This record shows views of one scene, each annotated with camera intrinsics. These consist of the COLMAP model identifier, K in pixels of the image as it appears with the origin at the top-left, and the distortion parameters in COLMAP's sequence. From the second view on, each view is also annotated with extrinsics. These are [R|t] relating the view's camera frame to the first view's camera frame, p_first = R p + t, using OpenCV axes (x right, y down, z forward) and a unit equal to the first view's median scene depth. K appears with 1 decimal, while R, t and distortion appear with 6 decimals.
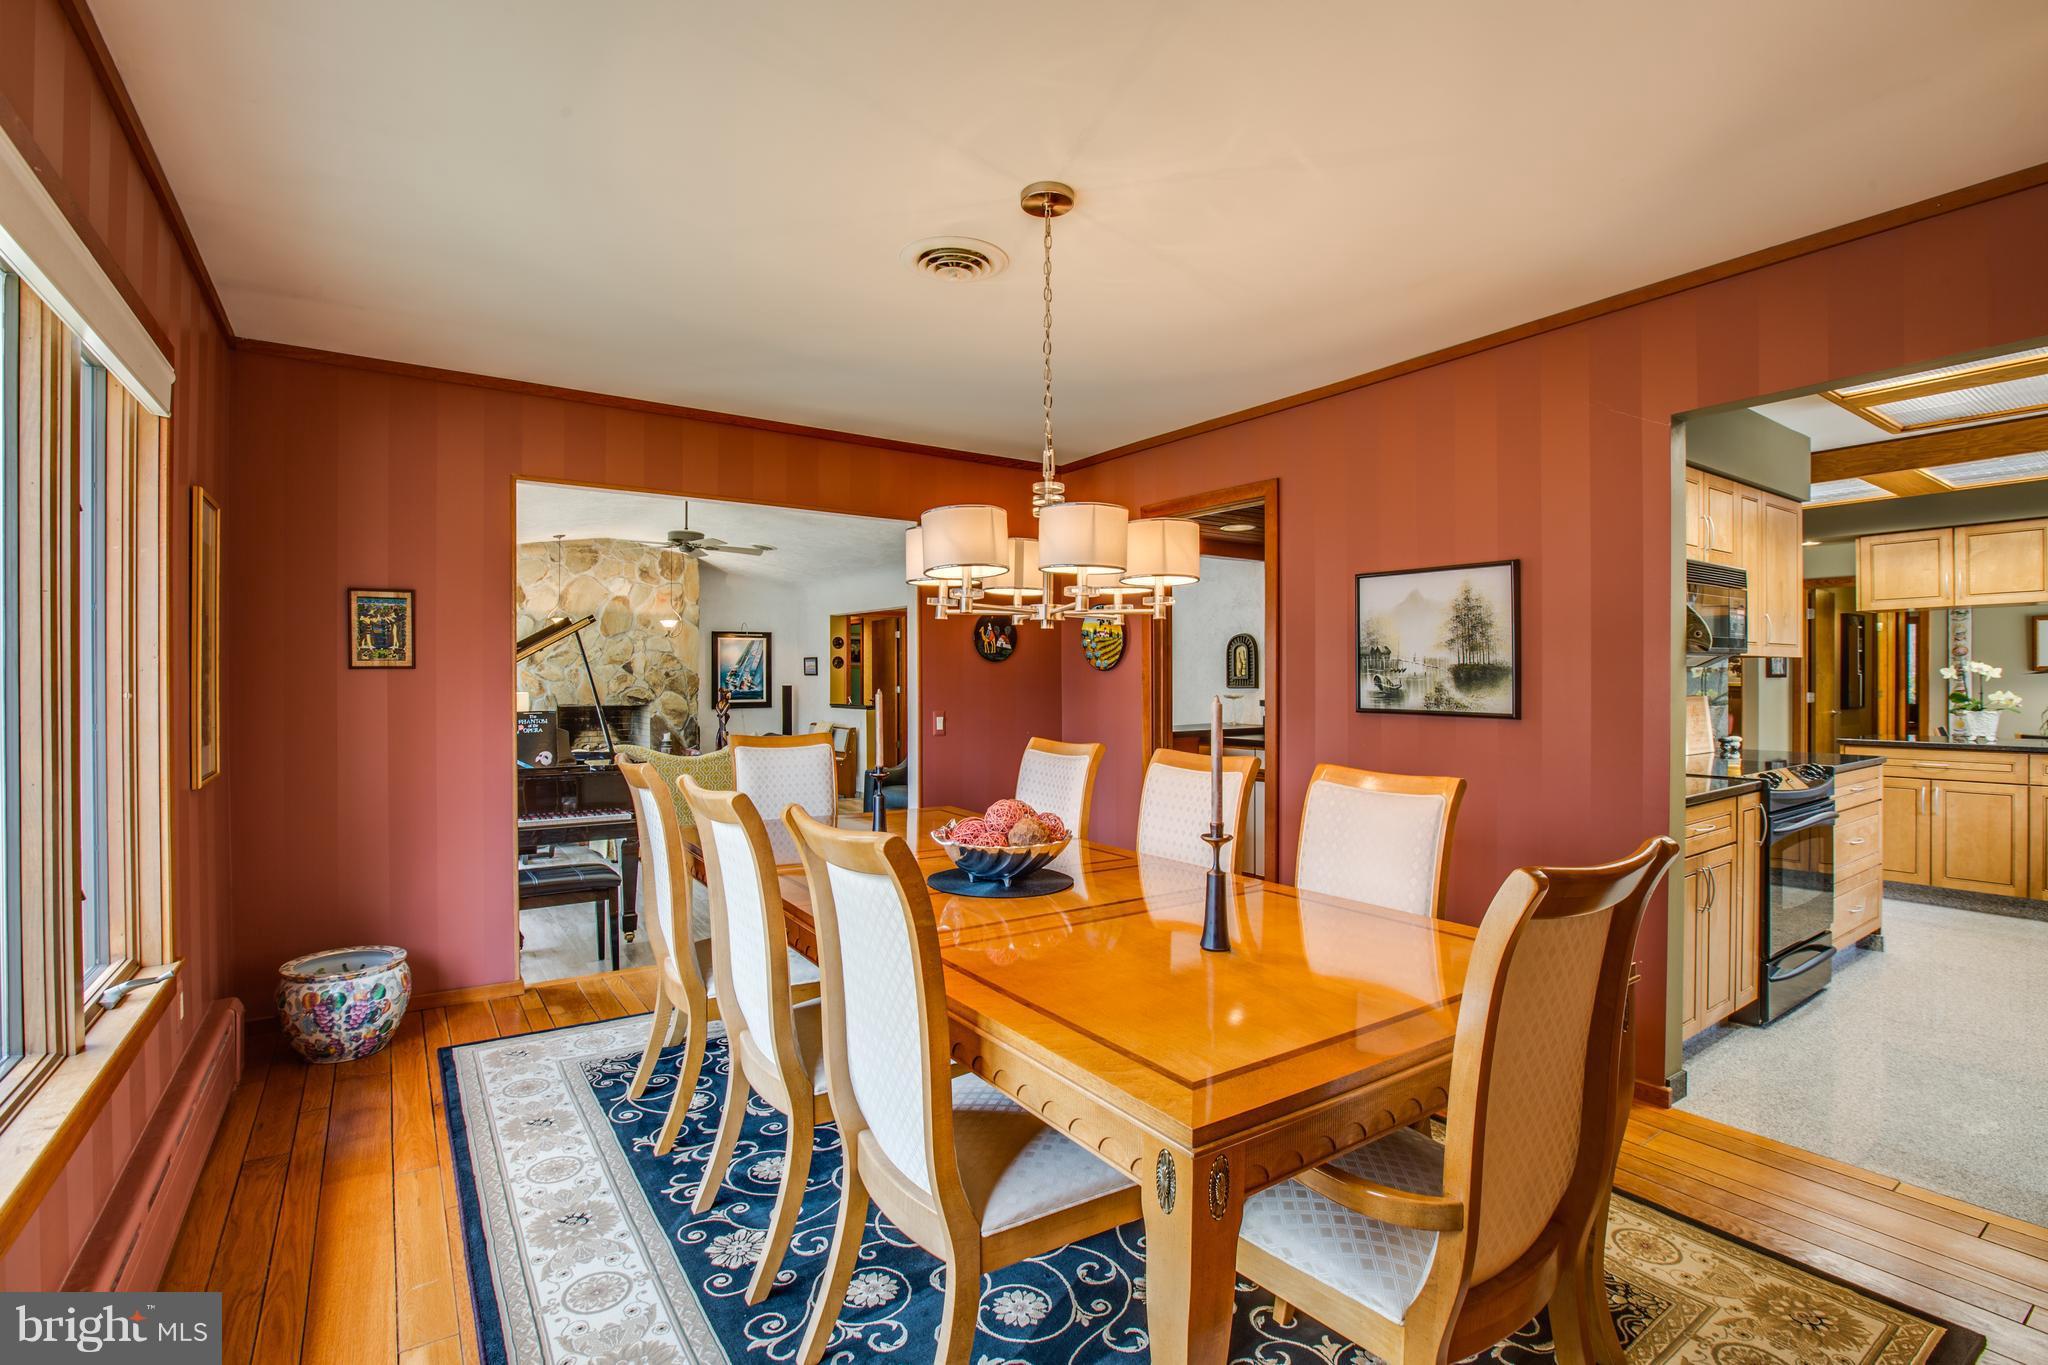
lens RADIAL K [[930.5, 0, 1002.4], [0, 930.5, 677.3], [0, 0, 1]] dist [-0.022298, 0.001204]
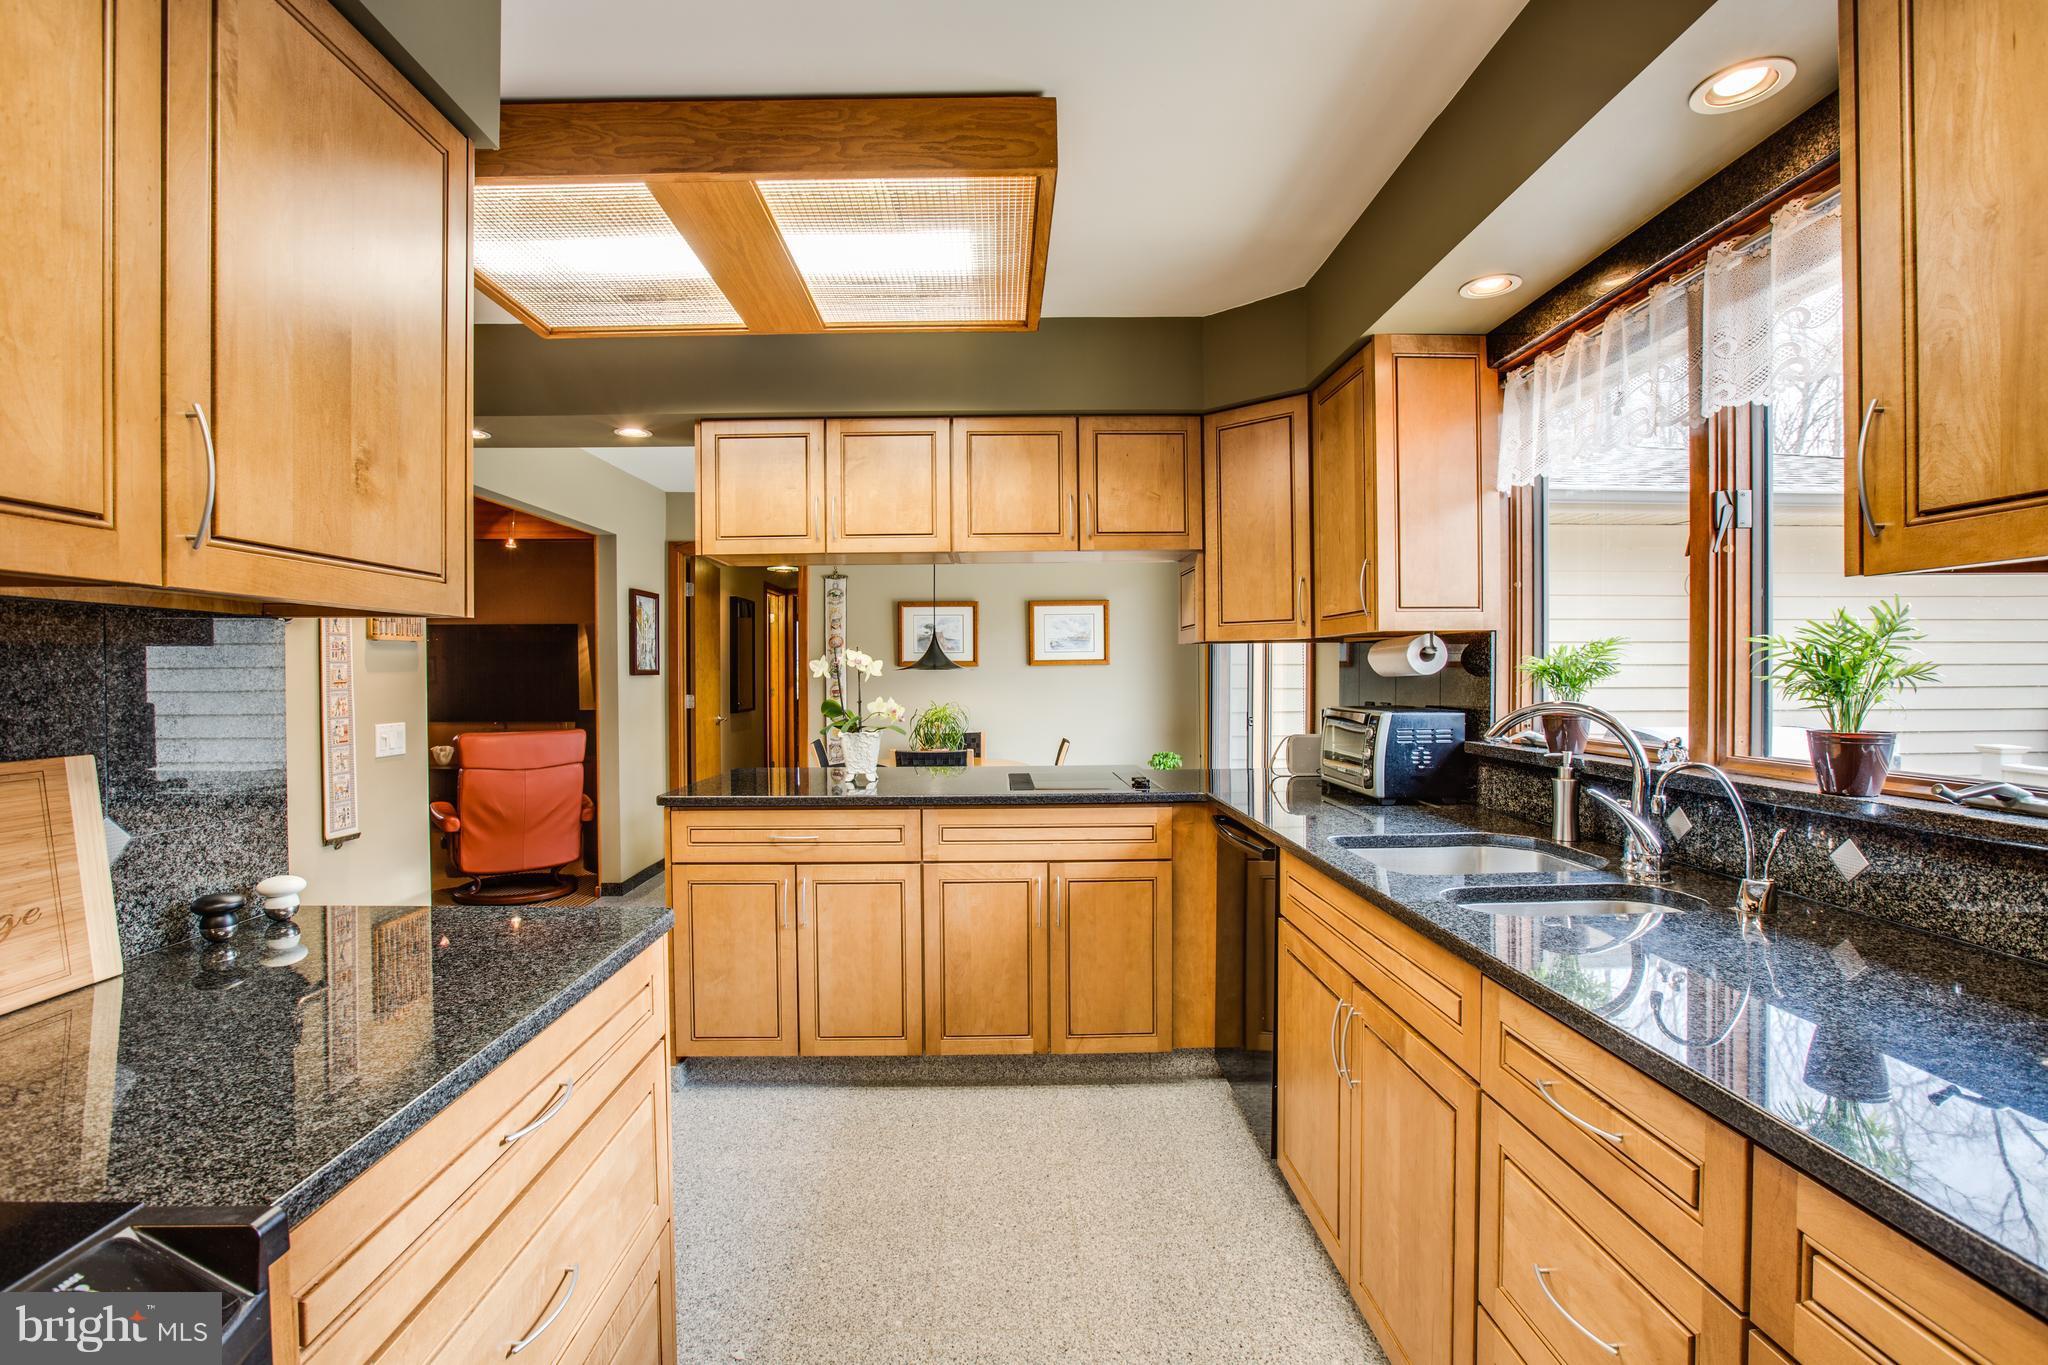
lens RADIAL K [[930.5, 0, 1015.4], [0, 930.5, 681.1], [0, 0, 1]] dist [-0.022298, 0.001204]
pose [[0.540236, -0.011632, 0.841433, 0.441043], [0.004015, 0.999929, 0.011245, -0.002051], [-0.841504, -0.002697, 0.540244, 0.415986]]
